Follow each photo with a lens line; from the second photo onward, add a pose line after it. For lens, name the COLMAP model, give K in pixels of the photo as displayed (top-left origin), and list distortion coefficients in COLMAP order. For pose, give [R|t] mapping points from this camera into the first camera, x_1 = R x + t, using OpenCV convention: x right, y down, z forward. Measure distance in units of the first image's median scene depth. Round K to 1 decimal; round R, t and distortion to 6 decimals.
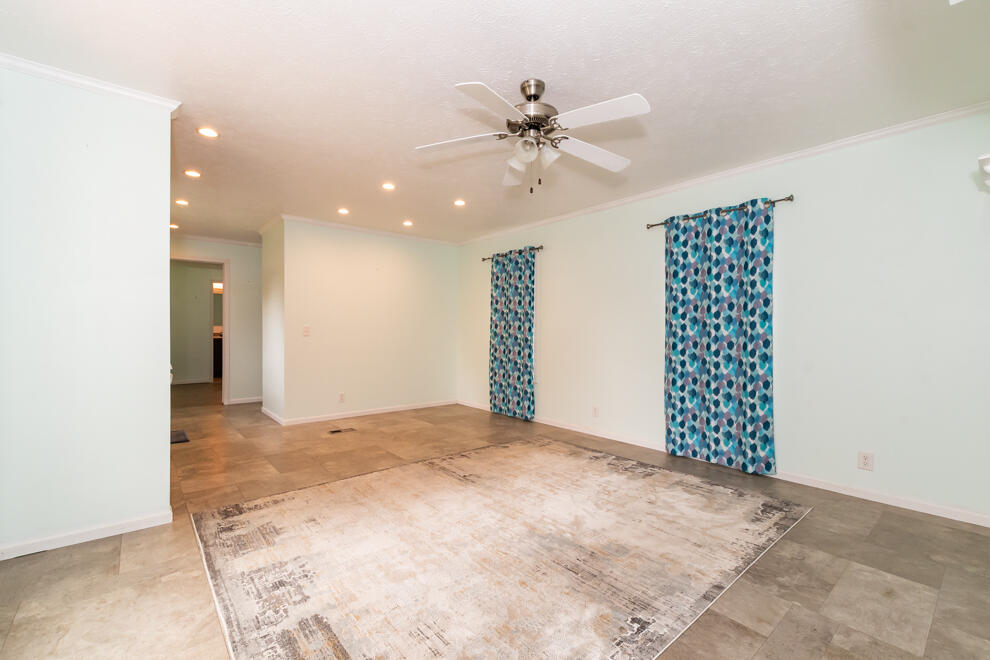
lens RADIAL K [[427.3, 0, 500.9], [0, 427.3, 328.7], [0, 0, 1]] dist [0.001914, 0.000046]
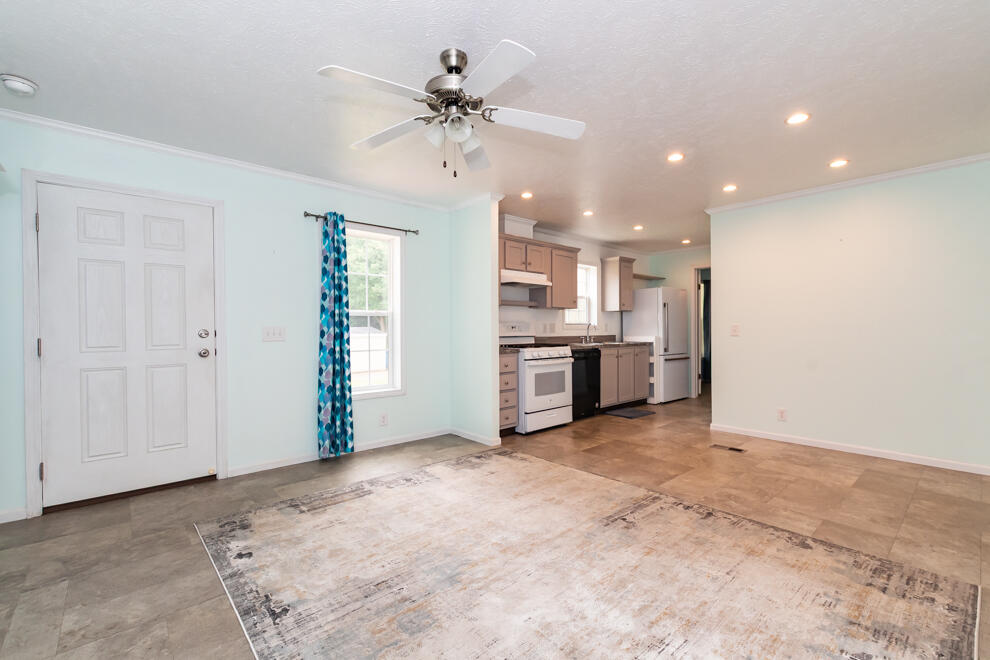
lens RADIAL K [[428.1, 0, 492.0], [0, 428.1, 332.7], [0, 0, 1]] dist [0.001123, -0.000171]
pose [[0.014060, 0.005069, -0.999888, 0.742064], [0.006277, 0.999967, 0.005158, 0.002205], [0.999881, -0.006349, 0.014027, 0.815360]]
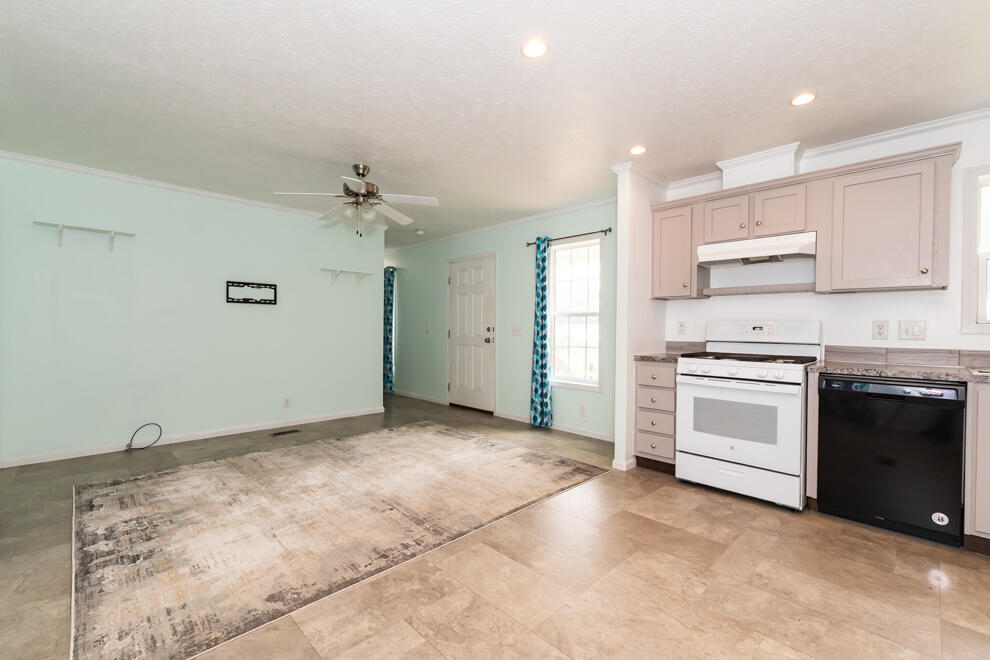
lens RADIAL K [[427.3, 0, 500.9], [0, 427.3, 328.7], [0, 0, 1]] dist [0.001914, 0.000046]
pose [[-0.997078, -0.014684, -0.074972, -0.244057], [-0.014757, 0.999891, 0.000419, 0.001988], [0.074957, 0.001524, -0.997186, 1.968621]]
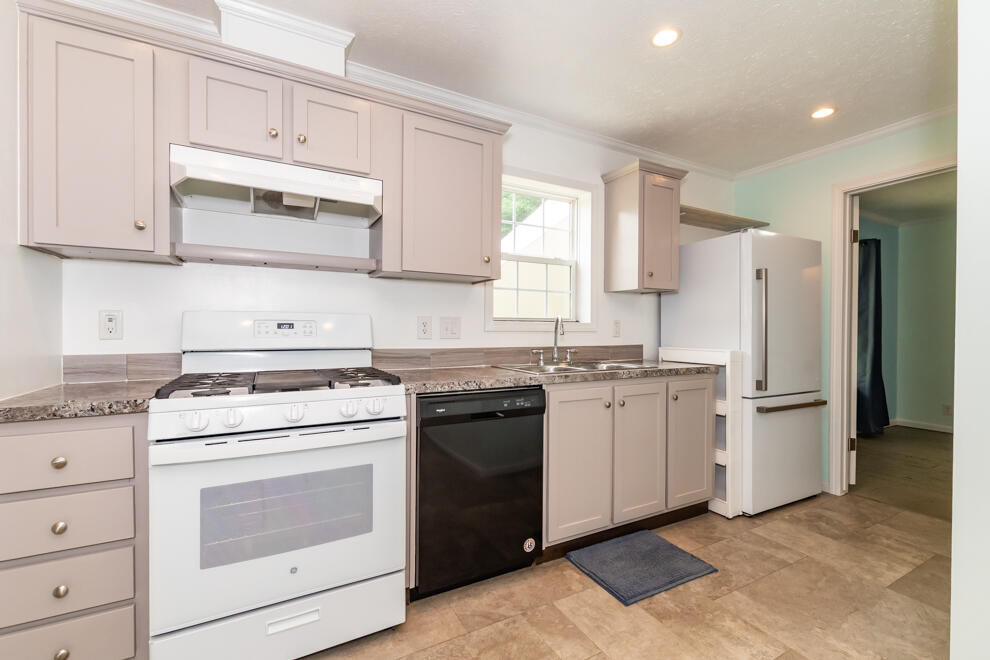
lens RADIAL K [[428.1, 0, 492.0], [0, 428.1, 332.7], [0, 0, 1]] dist [0.001123, -0.000171]
pose [[-0.208461, 0.004419, -0.978021, -0.422831], [-0.005486, 0.999969, 0.005688, -0.002971], [0.978015, 0.006551, -0.208431, 1.362010]]
